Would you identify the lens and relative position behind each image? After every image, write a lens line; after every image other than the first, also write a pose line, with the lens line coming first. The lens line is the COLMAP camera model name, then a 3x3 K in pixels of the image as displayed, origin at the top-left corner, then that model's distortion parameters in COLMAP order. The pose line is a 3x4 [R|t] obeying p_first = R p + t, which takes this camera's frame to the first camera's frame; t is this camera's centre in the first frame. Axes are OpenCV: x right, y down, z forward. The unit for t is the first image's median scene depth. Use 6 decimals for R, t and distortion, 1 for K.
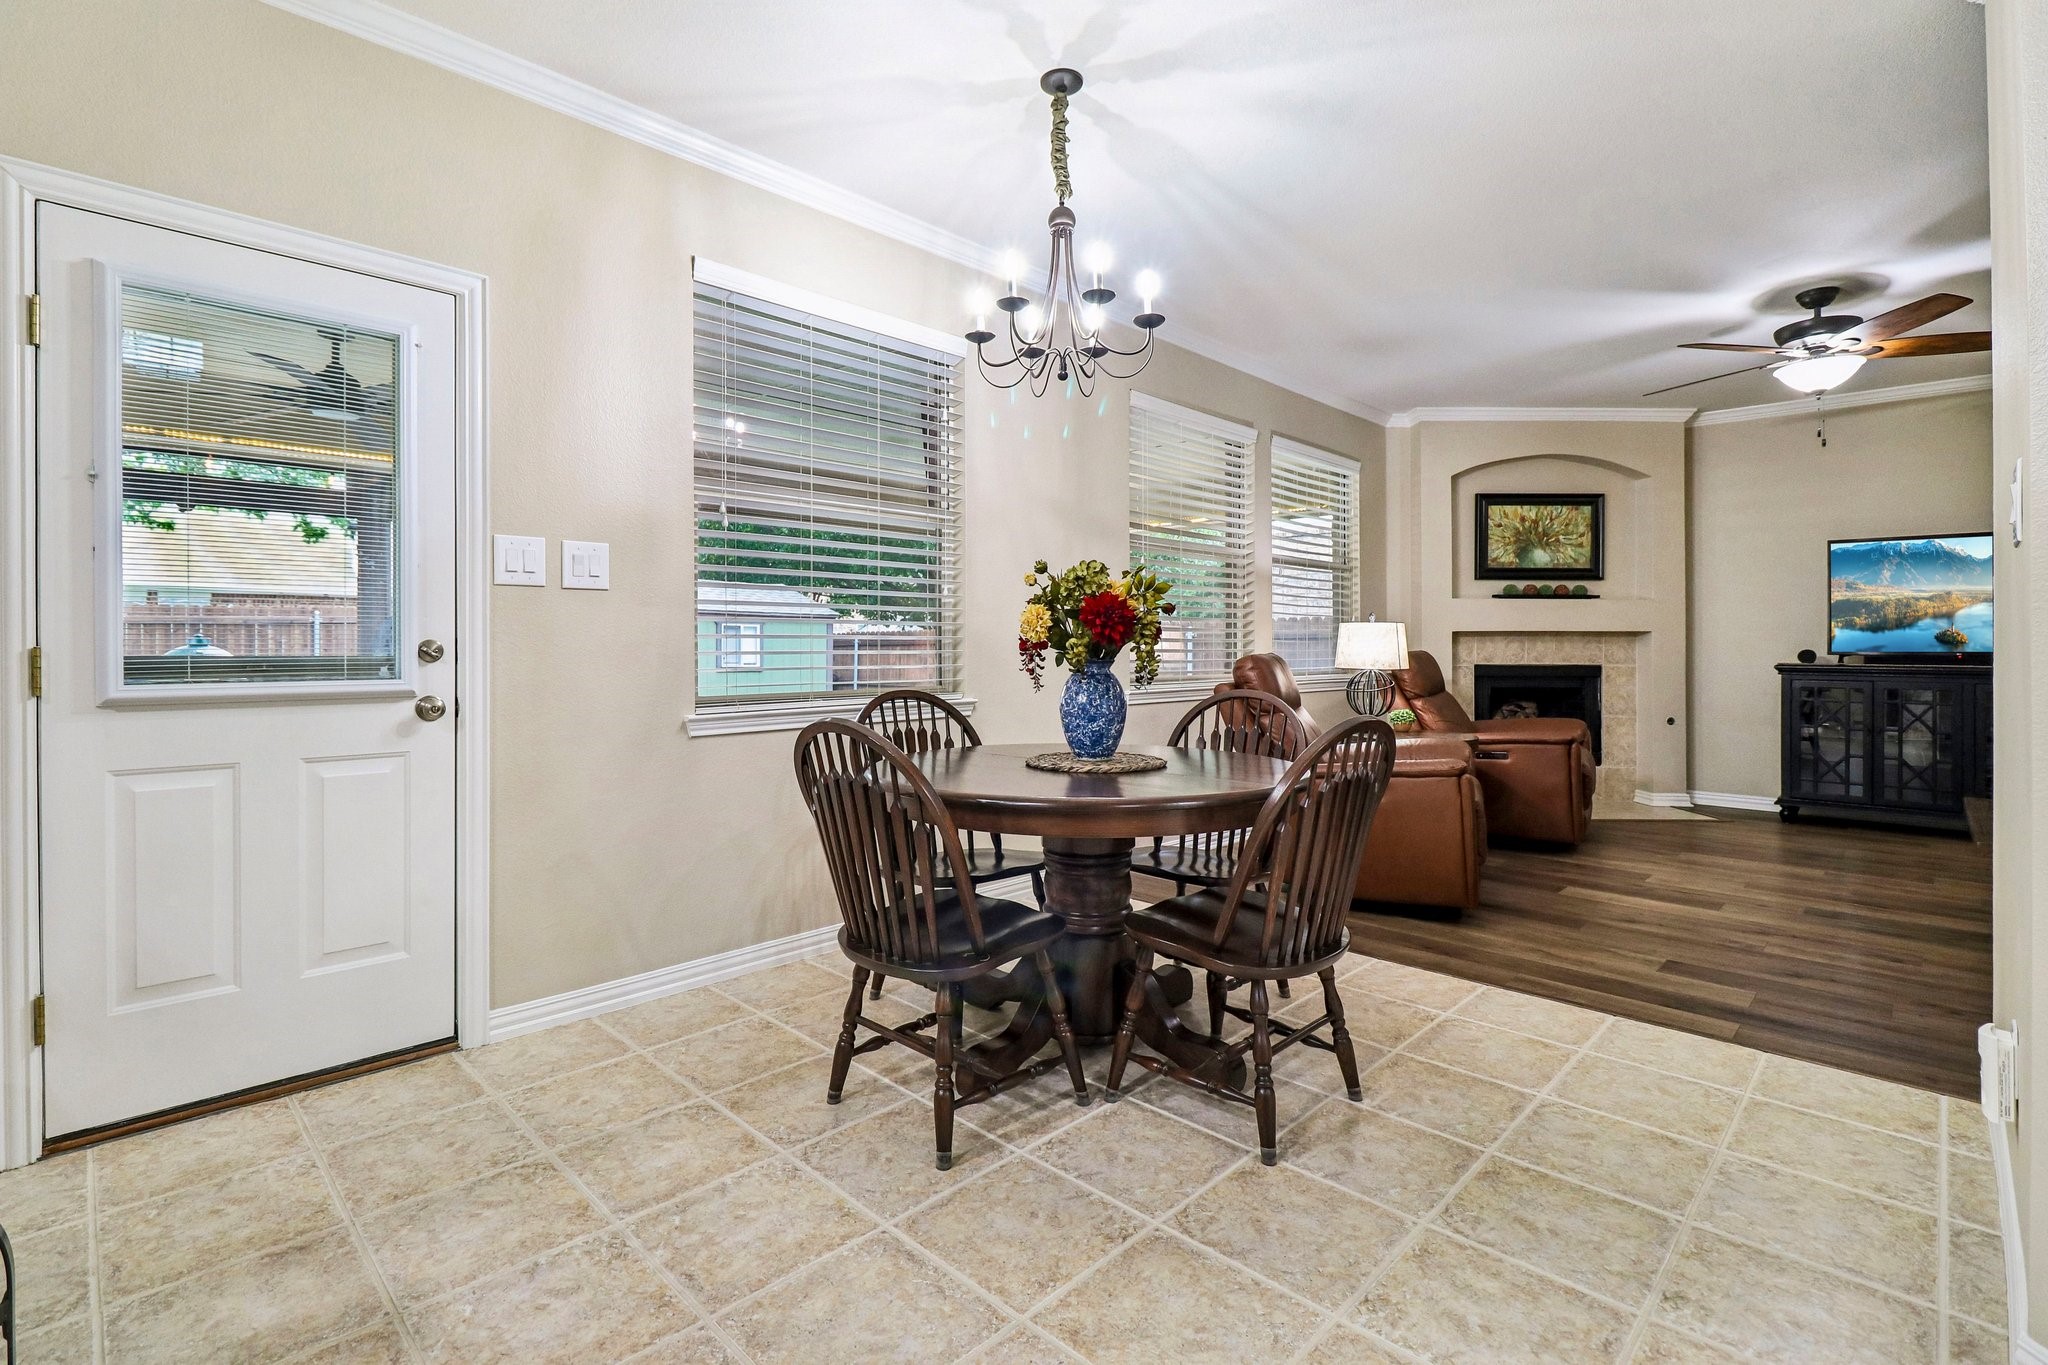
lens RADIAL K [[934.1, 0, 1015.7], [0, 934.1, 652.6], [0, 0, 1]] dist [-0.000367, -0.010634]
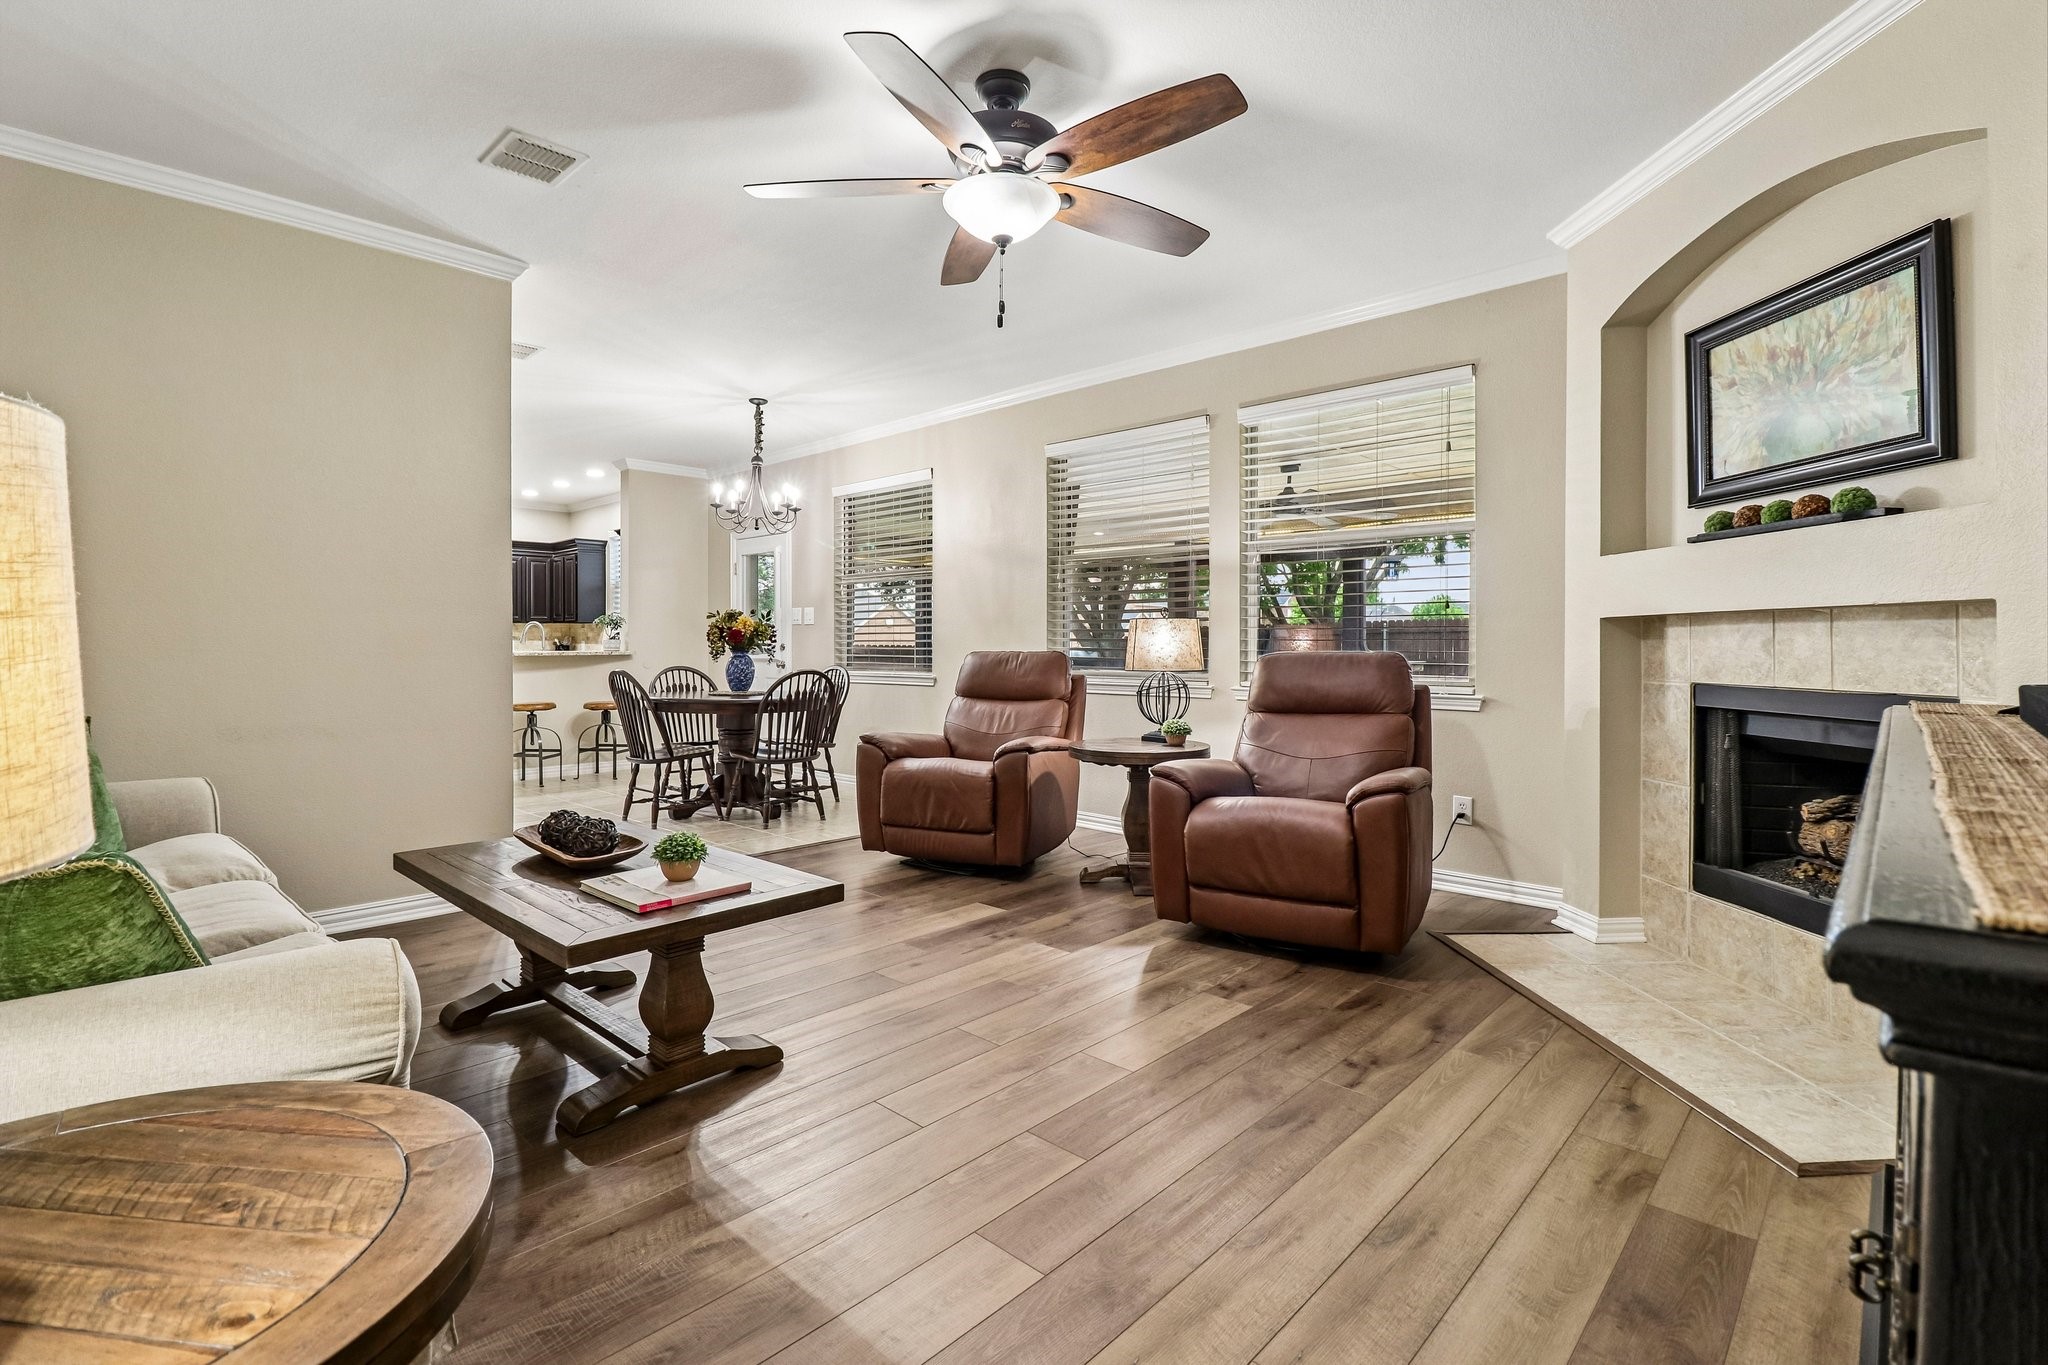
lens RADIAL K [[952.0, 0, 1035.2], [0, 952.0, 641.7], [0, 0, 1]] dist [0.000981, -0.006405]
pose [[0.030308, -0.005161, -0.999527, 0.985080], [-0.004327, 0.999977, -0.005294, -0.004494], [0.999531, 0.004486, 0.030285, 0.643228]]
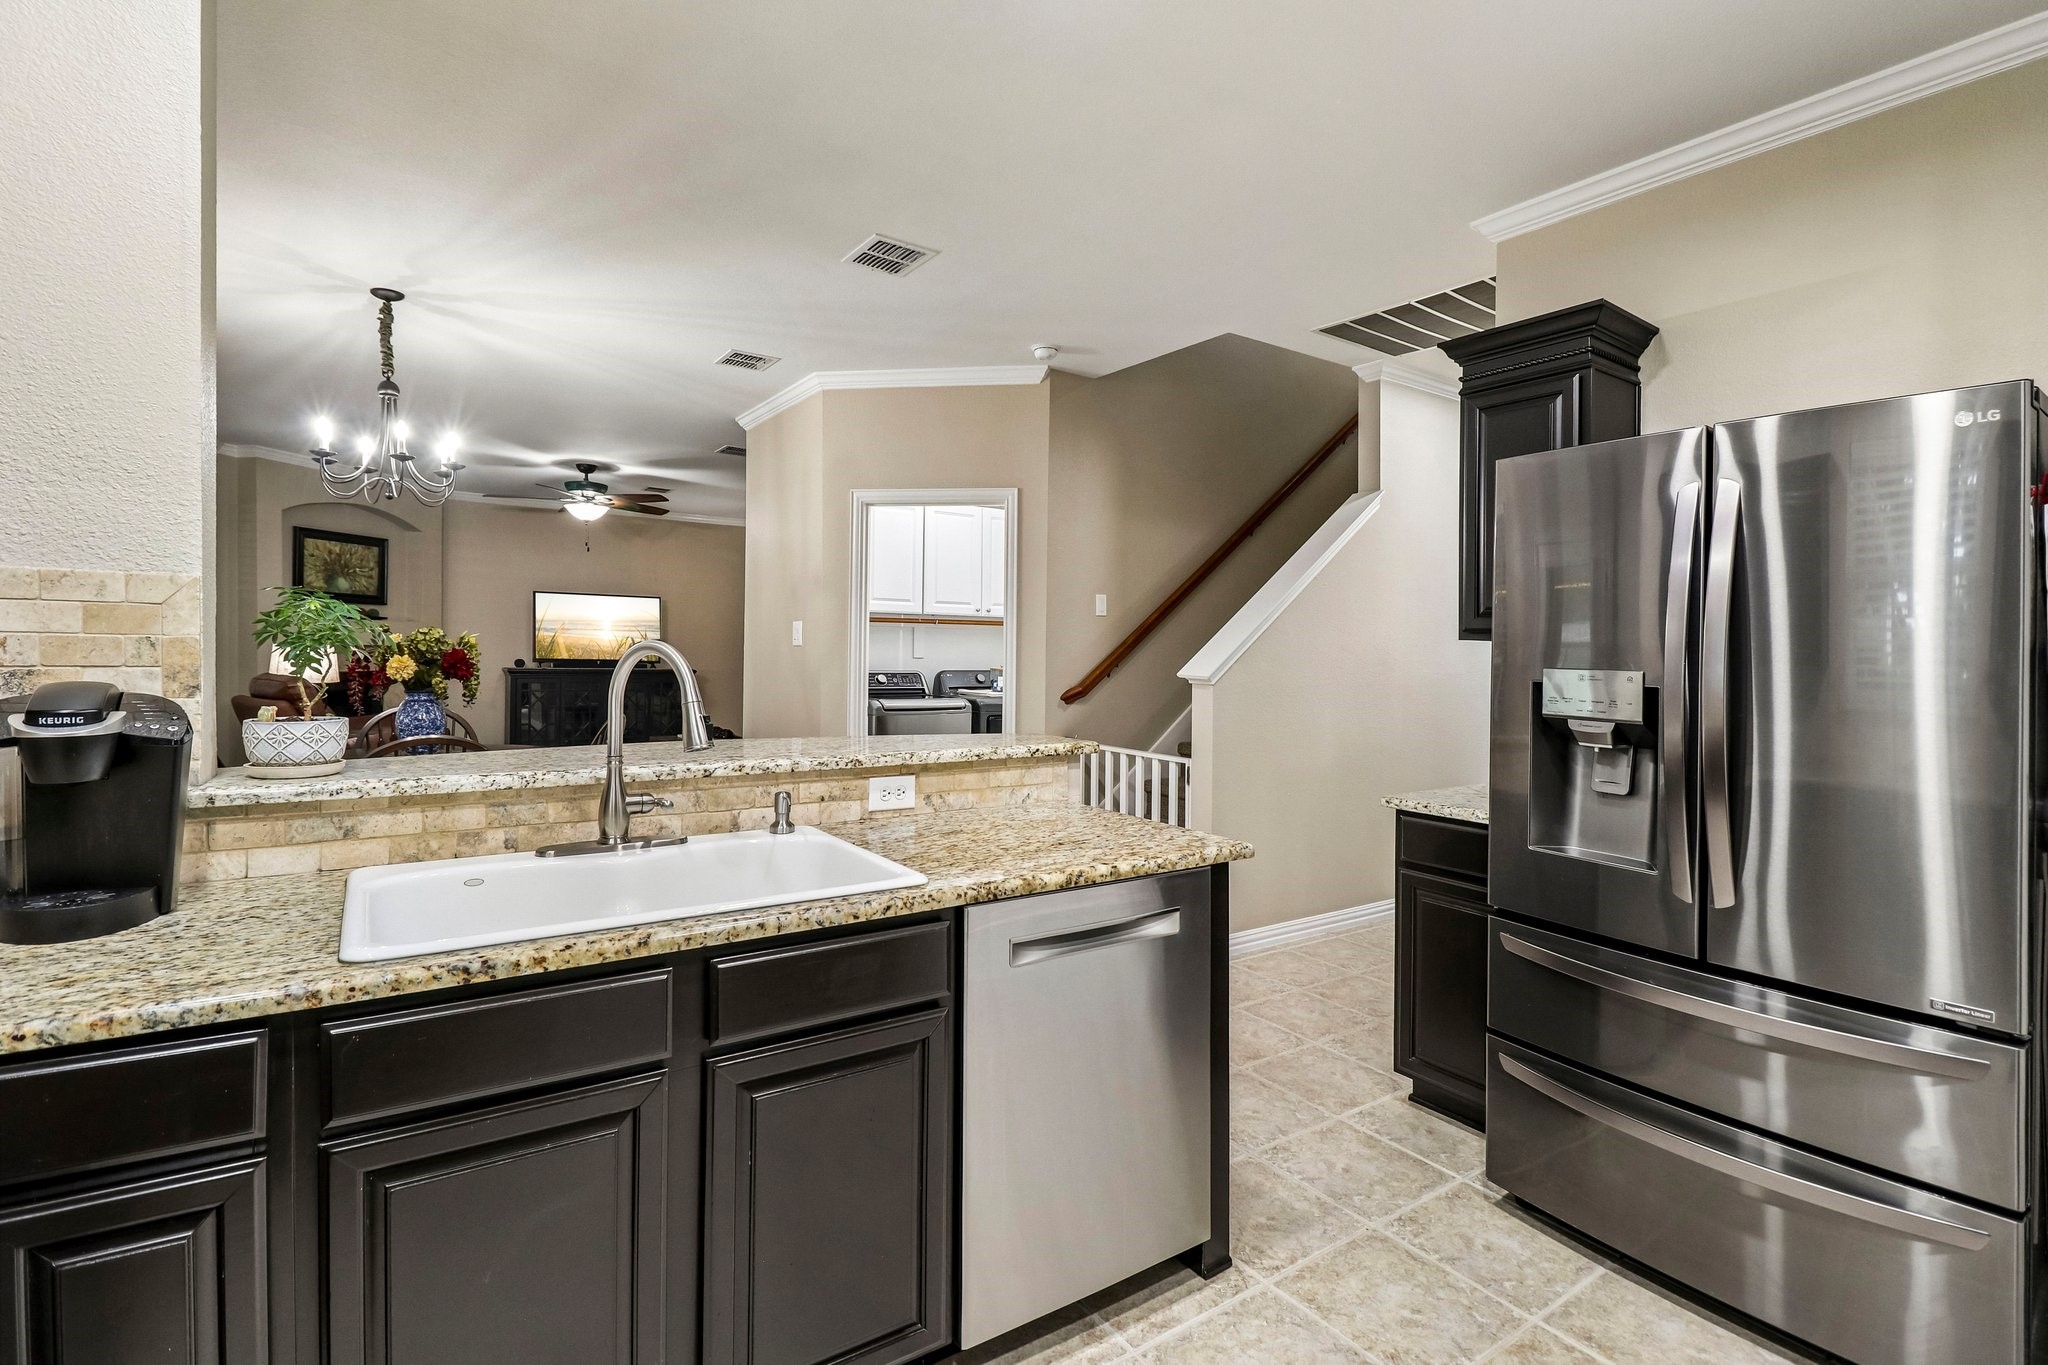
lens RADIAL K [[934.1, 0, 1015.7], [0, 934.1, 652.6], [0, 0, 1]] dist [-0.000367, -0.010634]
pose [[0.180547, -0.003257, 0.983561, -0.489516], [-0.008066, 0.999956, 0.004792, -0.025387], [-0.983533, -0.008798, 0.180512, -0.097411]]
